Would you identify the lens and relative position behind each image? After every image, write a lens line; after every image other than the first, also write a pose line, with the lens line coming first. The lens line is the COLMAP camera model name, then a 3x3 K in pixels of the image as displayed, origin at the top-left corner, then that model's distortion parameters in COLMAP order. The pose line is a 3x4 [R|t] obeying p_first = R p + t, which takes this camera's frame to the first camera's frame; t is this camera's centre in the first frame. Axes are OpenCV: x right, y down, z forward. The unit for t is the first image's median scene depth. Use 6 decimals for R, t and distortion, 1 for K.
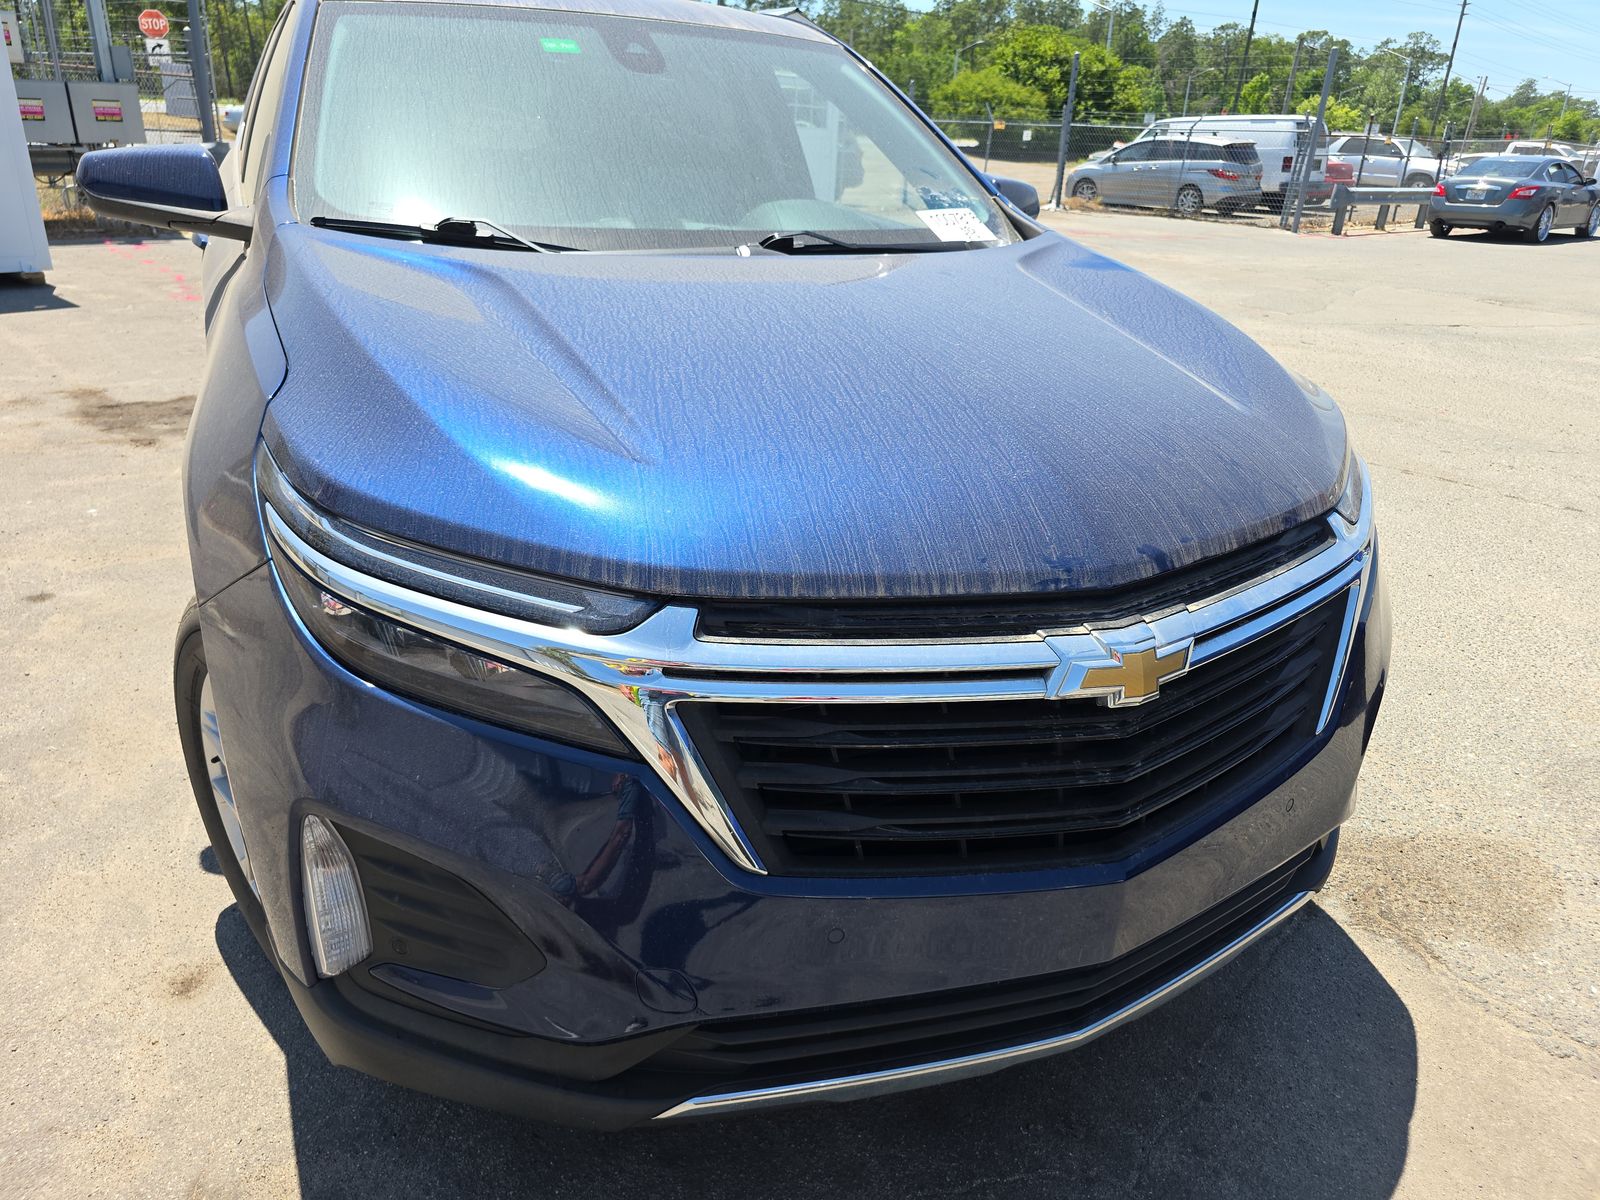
lens RADIAL K [[1069.7, 0, 811.6], [0, 1069.7, 558.7], [0, 0, 1]] dist [0.036105, -0.034224]
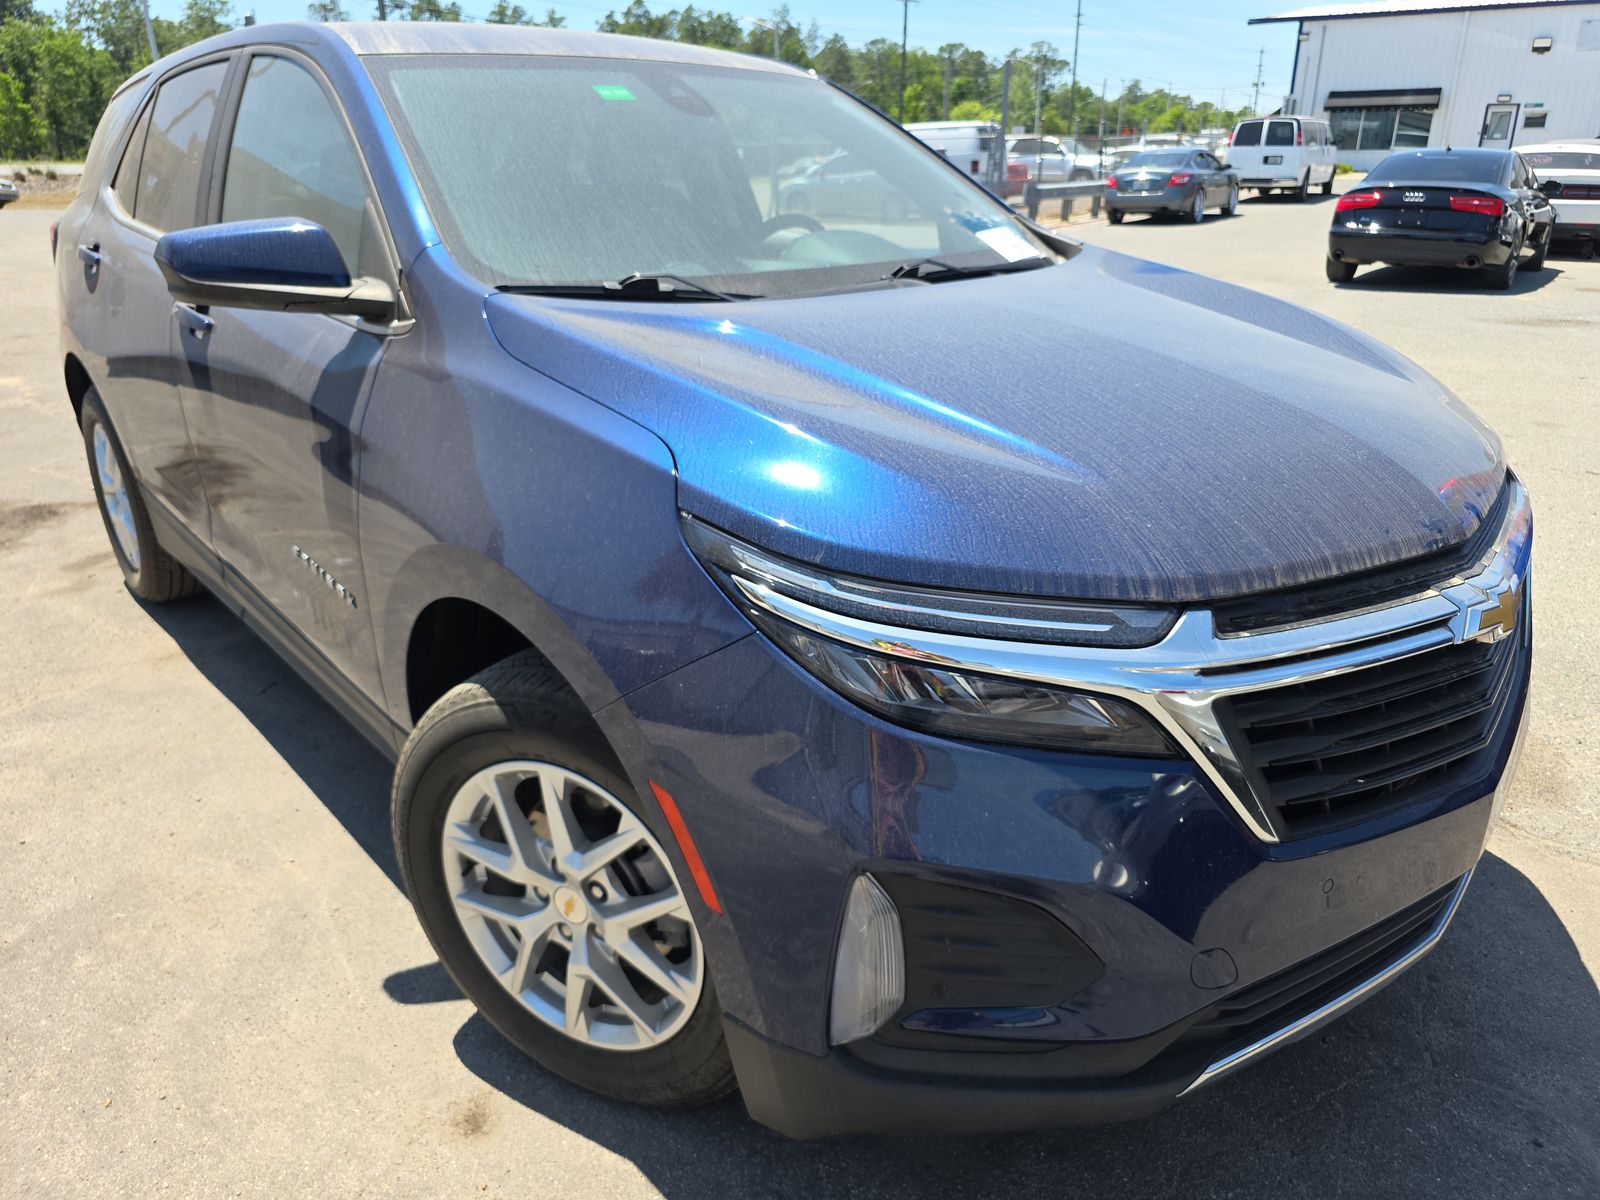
lens RADIAL K [[1069.7, 0, 811.6], [0, 1069.7, 558.7], [0, 0, 1]] dist [0.036105, -0.034224]
pose [[0.961060, -0.142327, 0.236871, -0.452233], [0.146000, 0.989282, 0.002053, -0.040026], [-0.234624, 0.032610, 0.971539, 0.023158]]
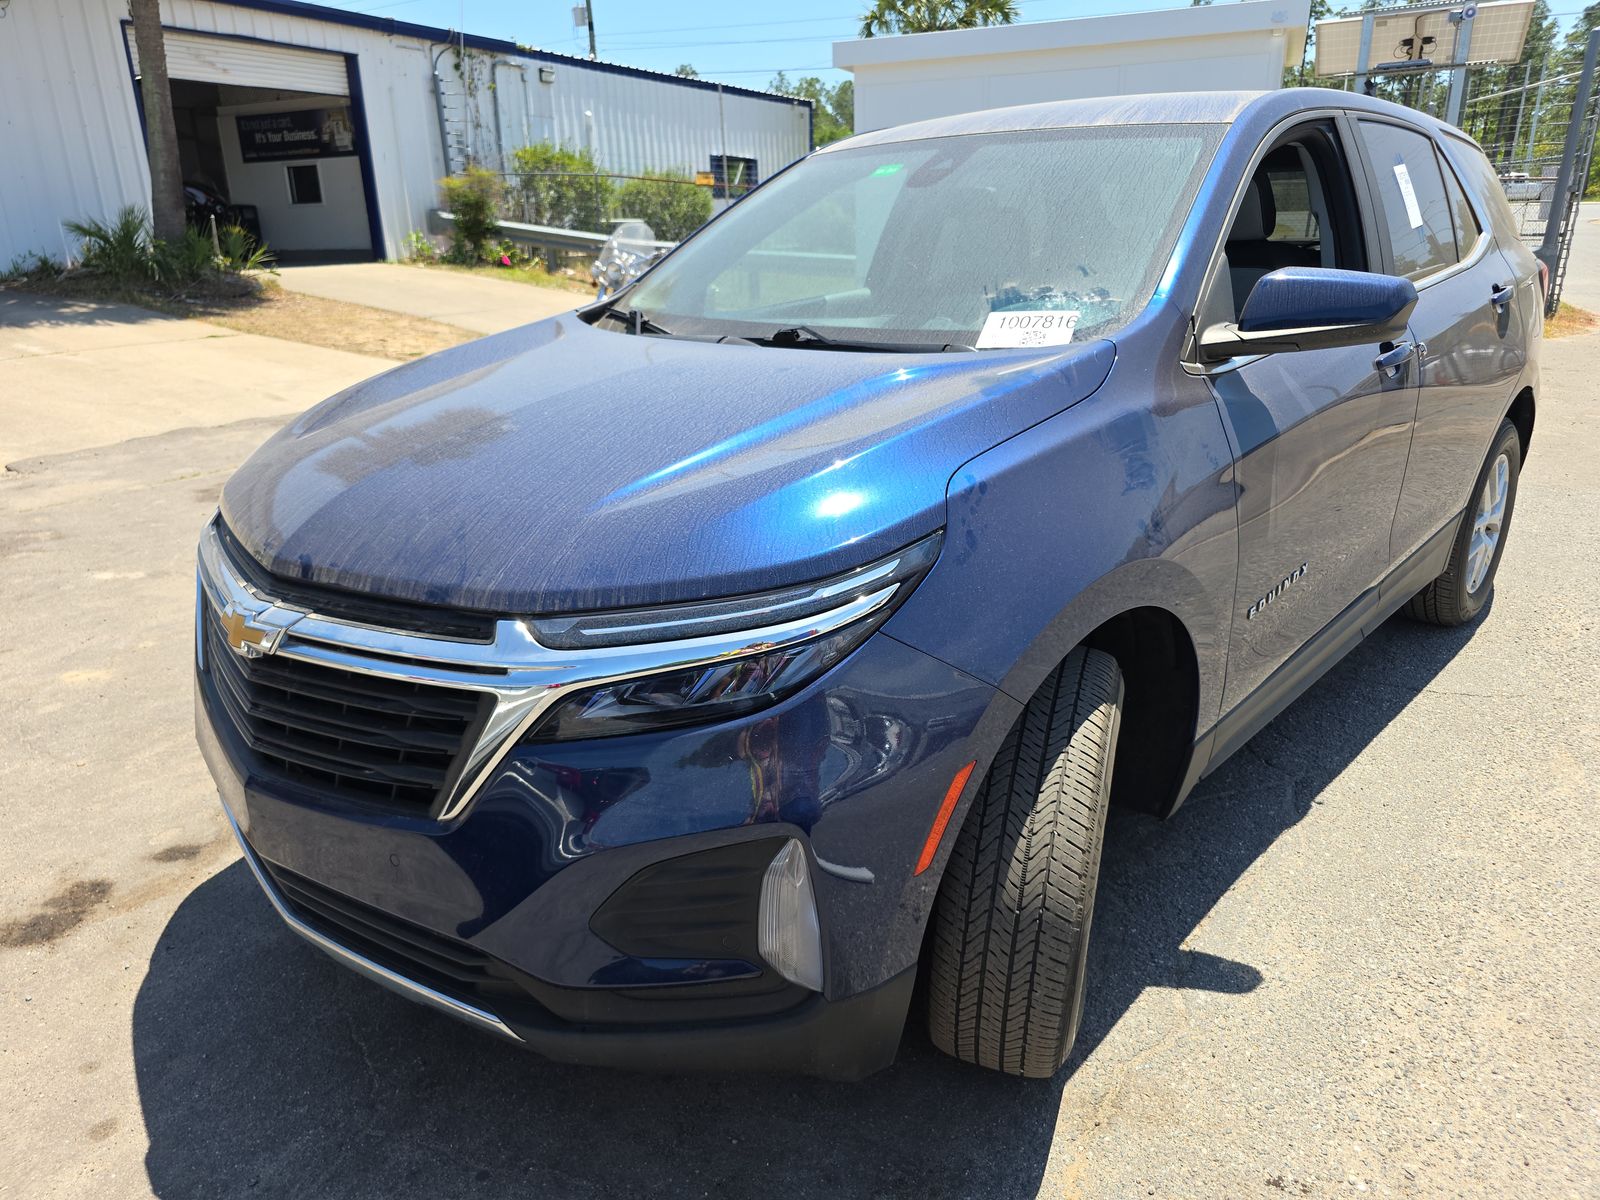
lens RADIAL K [[1061.6, 0, 812.1], [0, 1061.6, 574.1], [0, 0, 1]] dist [0.048559, -0.045915]
pose [[0.376817, 0.228829, -0.897578, 1.154815], [-0.295547, 0.948059, 0.117624, -0.218886], [0.877873, 0.220954, 0.424875, 0.670425]]
